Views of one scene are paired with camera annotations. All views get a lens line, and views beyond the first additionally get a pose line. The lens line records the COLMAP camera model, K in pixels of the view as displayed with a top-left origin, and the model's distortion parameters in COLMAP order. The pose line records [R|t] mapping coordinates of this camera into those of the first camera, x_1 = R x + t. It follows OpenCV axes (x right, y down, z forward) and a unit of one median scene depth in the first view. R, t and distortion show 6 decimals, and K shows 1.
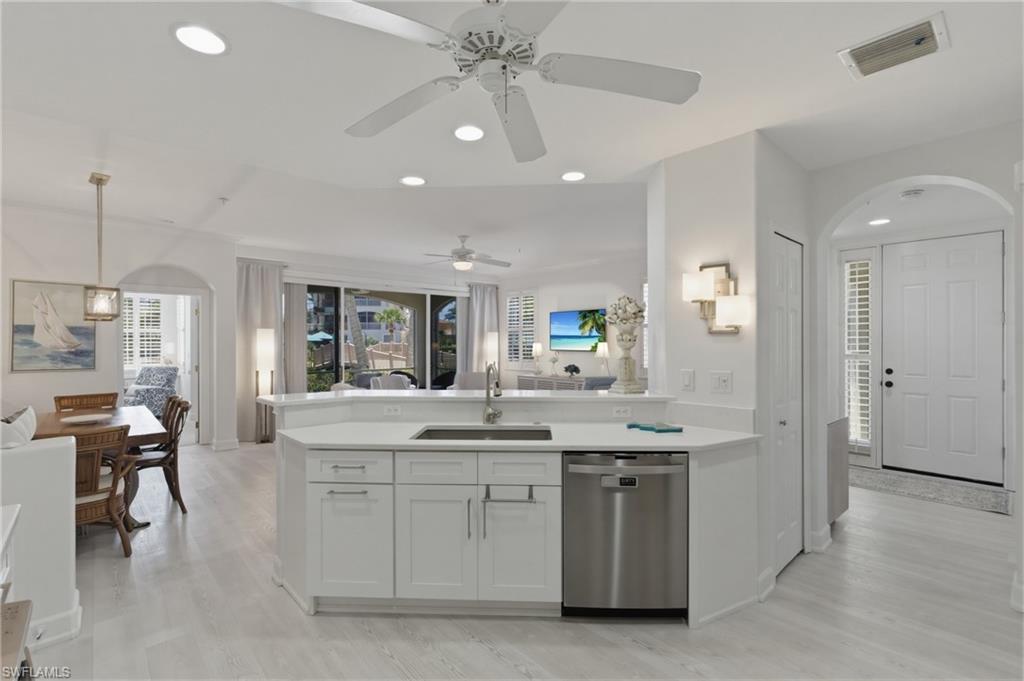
lens RADIAL K [[470.0, 0, 513.7], [0, 470.0, 337.7], [0, 0, 1]] dist [-0.008328, 0.007211]
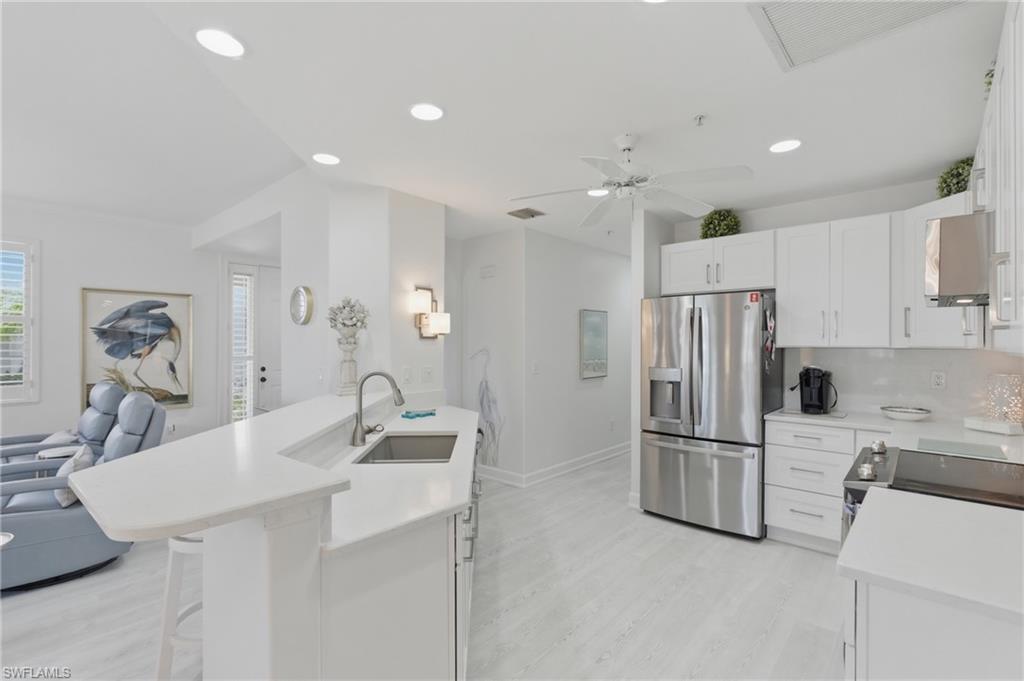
lens RADIAL K [[470.0, 0, 516.1], [0, 470.0, 346.8], [0, 0, 1]] dist [-0.008328, 0.007211]
pose [[-0.114201, -0.002164, 0.993455, -0.547952], [-0.008205, 0.999966, 0.001235, 0.006225], [-0.993424, -0.008011, -0.114215, 0.512194]]
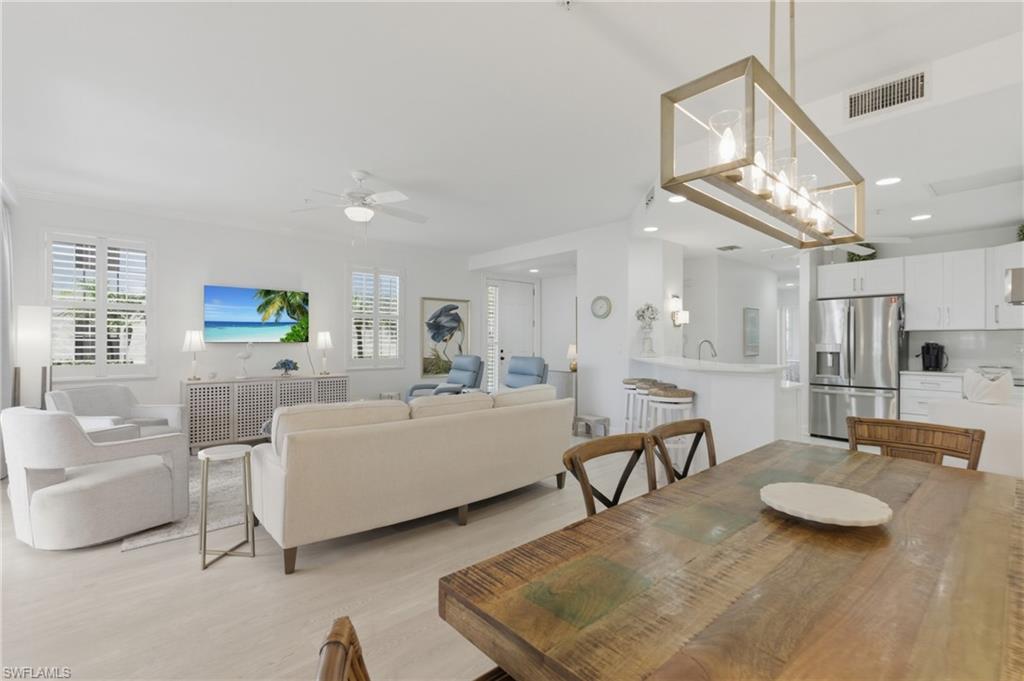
lens RADIAL K [[470.0, 0, 515.0], [0, 470.0, 340.0], [0, 0, 1]] dist [-0.008328, 0.007211]
pose [[0.007928, 0.007443, 0.999941, -1.062728], [-0.007278, 0.999946, -0.007386, 0.045448], [-0.999942, -0.007219, 0.007982, 1.006788]]
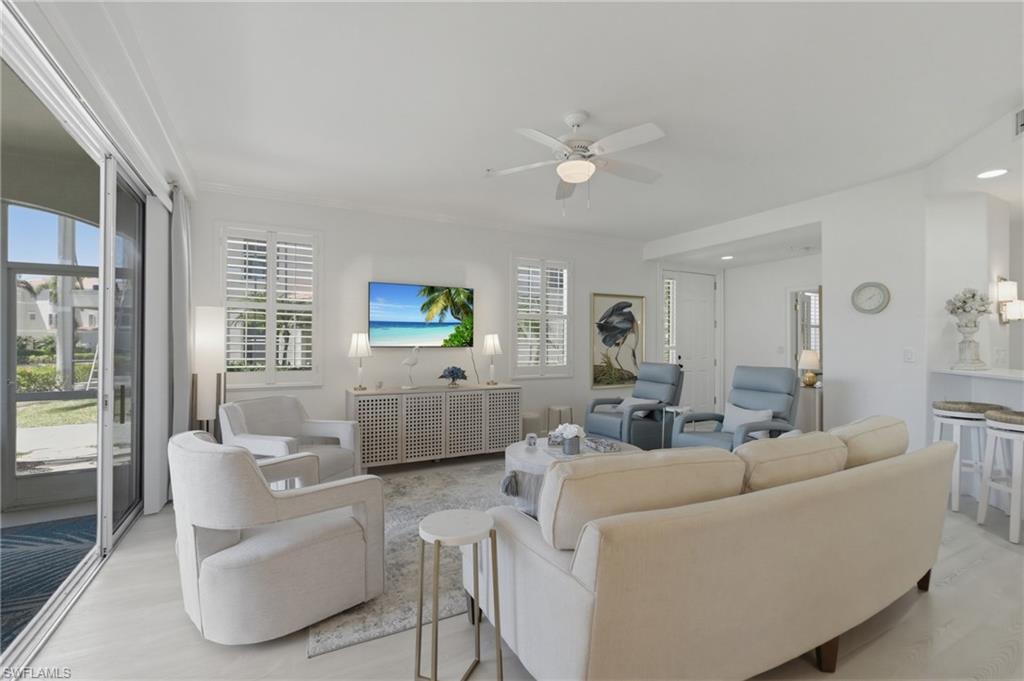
lens RADIAL K [[470.0, 0, 512.1], [0, 470.0, 339.7], [0, 0, 1]] dist [-0.008328, 0.007211]
pose [[0.237956, 0.016167, 0.971141, -0.819953], [-0.008877, 0.999856, -0.014470, 0.045343], [-0.971235, -0.005177, 0.238065, 1.247417]]
